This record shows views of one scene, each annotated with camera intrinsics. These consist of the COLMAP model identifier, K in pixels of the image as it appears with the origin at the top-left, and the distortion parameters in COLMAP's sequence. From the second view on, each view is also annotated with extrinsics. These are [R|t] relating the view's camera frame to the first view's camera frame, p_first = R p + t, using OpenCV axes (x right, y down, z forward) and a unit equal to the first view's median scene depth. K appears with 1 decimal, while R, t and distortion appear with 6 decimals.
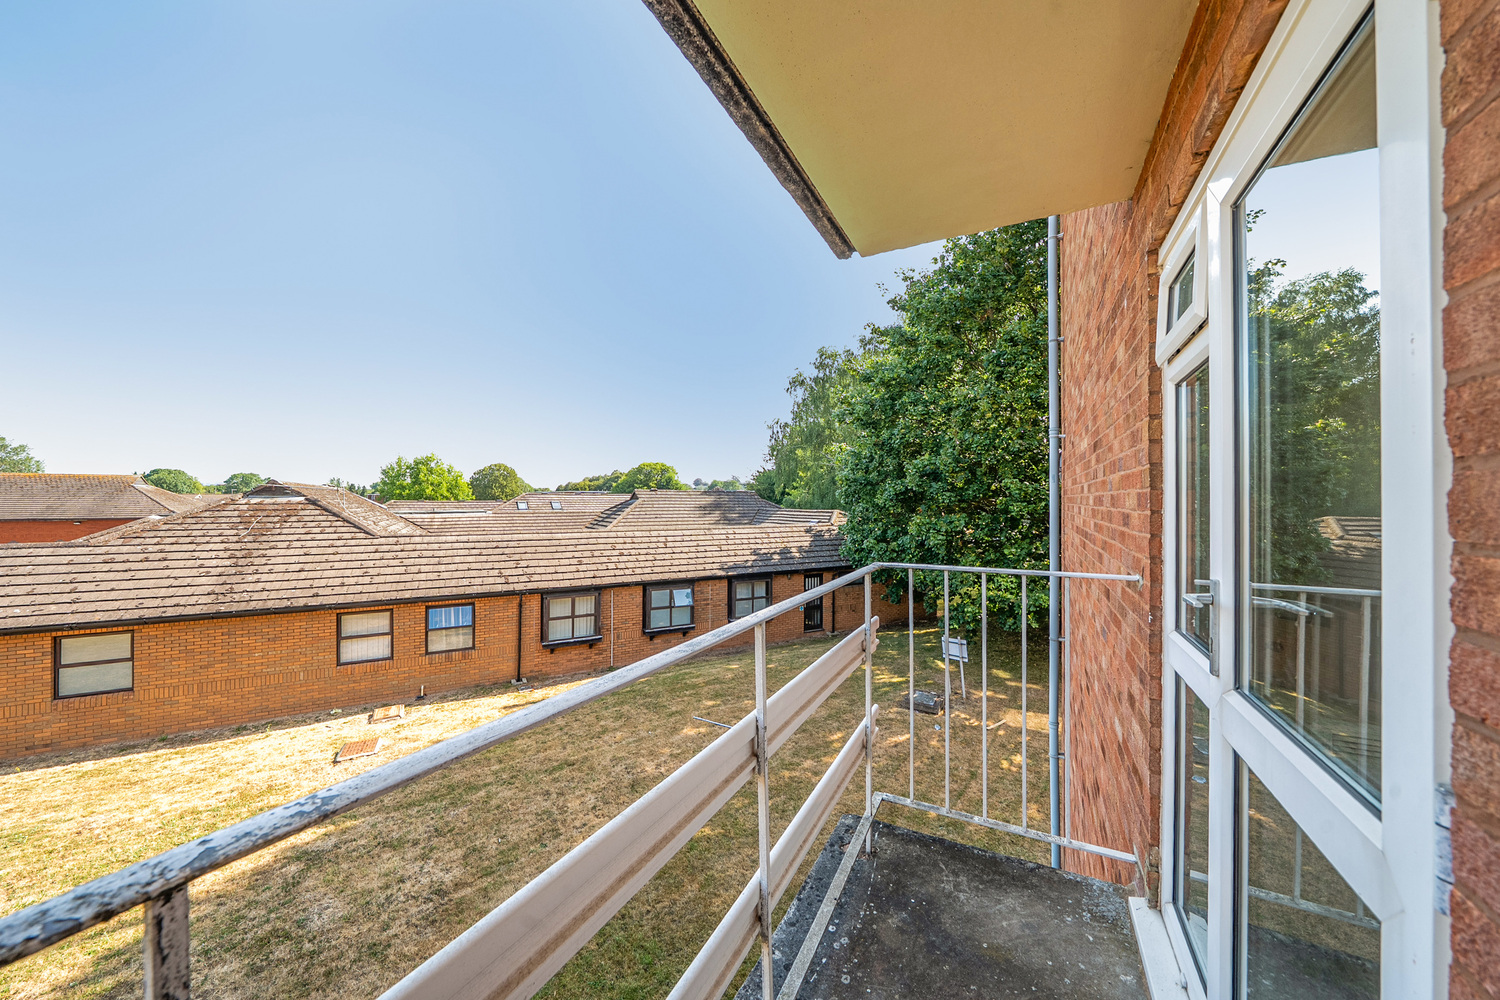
lens RADIAL K [[516.6, 0, 750.0], [0, 516.6, 500.0], [0, 0, 1]] dist [-0.001546, -0.000148]
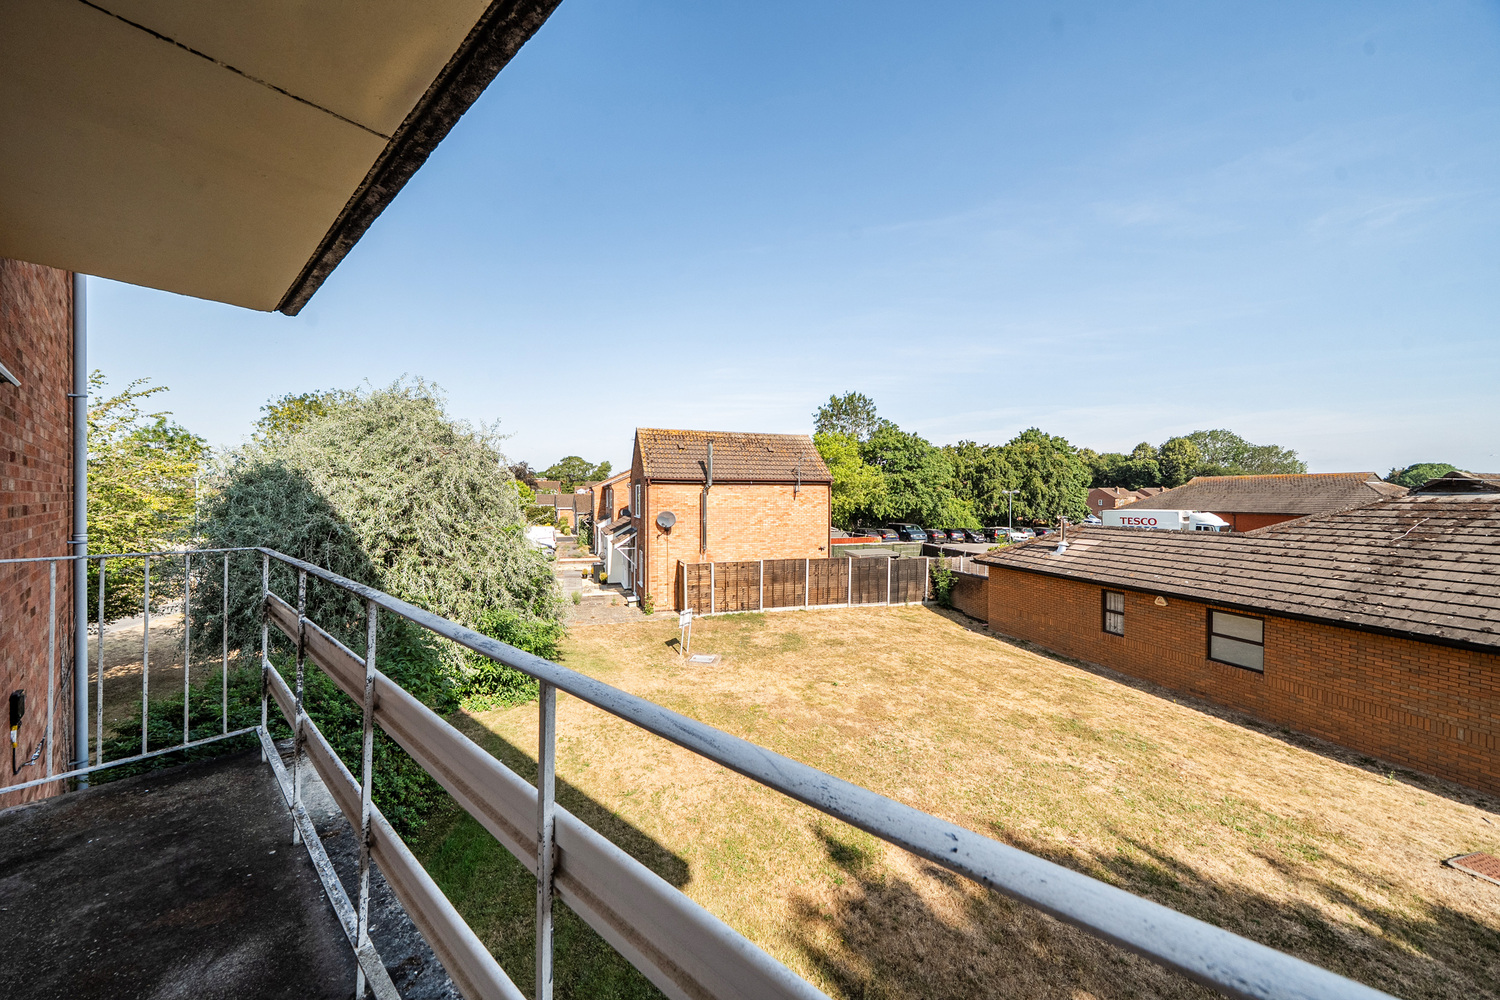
lens RADIAL K [[516.6, 0, 750.0], [0, 516.6, 500.0], [0, 0, 1]] dist [-0.001546, -0.000148]
pose [[-0.204437, 0.007609, -0.978850, 0.068162], [-0.002293, 0.999963, 0.008252, -0.000947], [0.978877, 0.003931, -0.204412, 0.148871]]
